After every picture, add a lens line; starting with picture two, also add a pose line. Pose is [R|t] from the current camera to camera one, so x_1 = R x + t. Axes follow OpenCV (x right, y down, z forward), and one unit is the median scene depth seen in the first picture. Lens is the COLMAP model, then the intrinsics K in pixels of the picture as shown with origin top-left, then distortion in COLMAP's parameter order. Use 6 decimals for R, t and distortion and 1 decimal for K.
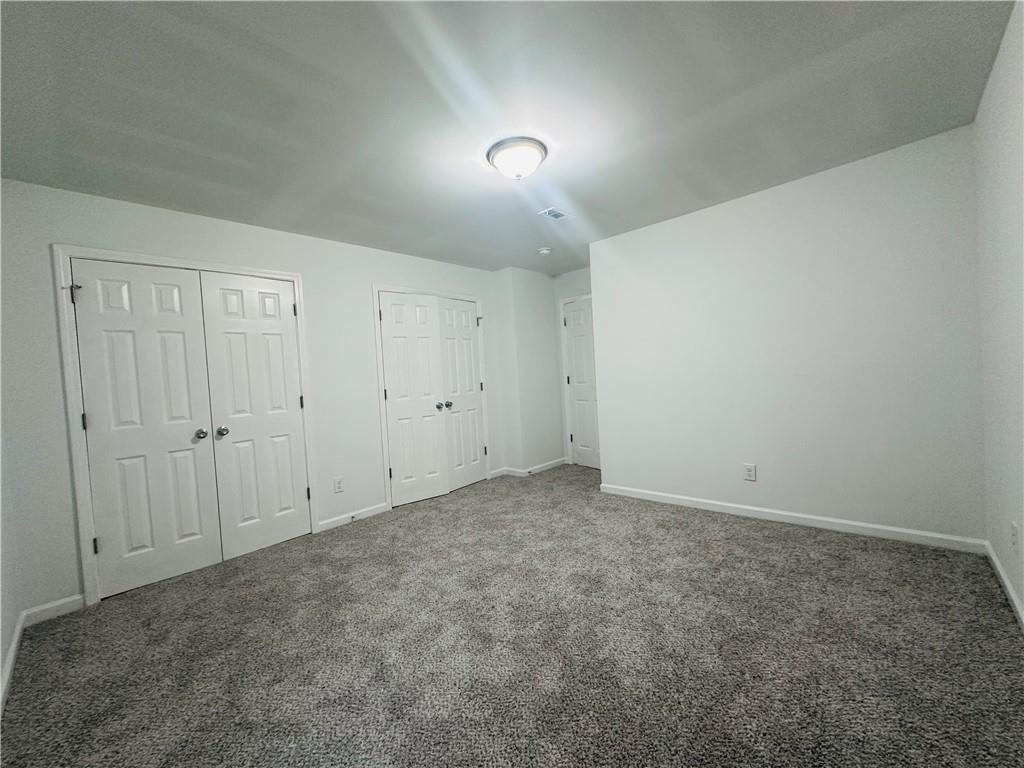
lens RADIAL K [[412.8, 0, 518.1], [0, 412.8, 382.6], [0, 0, 1]] dist [-0.004563, 0.000639]
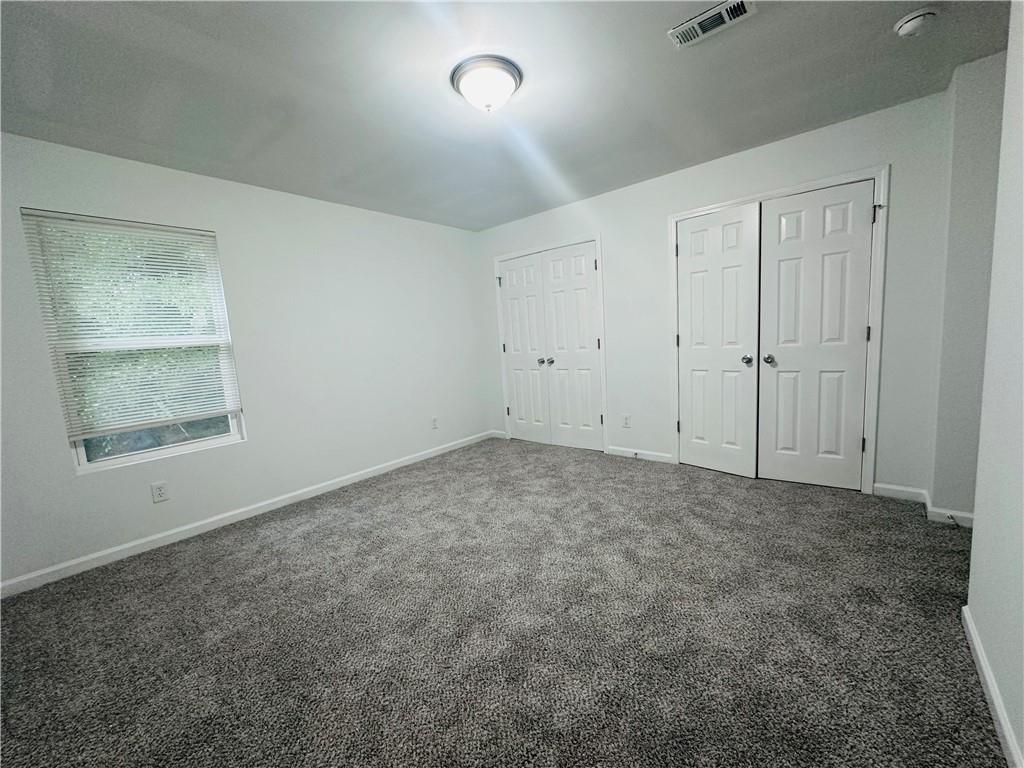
lens RADIAL K [[412.8, 0, 514.4], [0, 412.8, 386.7], [0, 0, 1]] dist [-0.004563, 0.000639]
pose [[0.041692, 0.179934, -0.982795, 0.694106], [0.034891, 0.982788, 0.181413, -0.058974], [0.998521, -0.041855, 0.034696, 0.741424]]
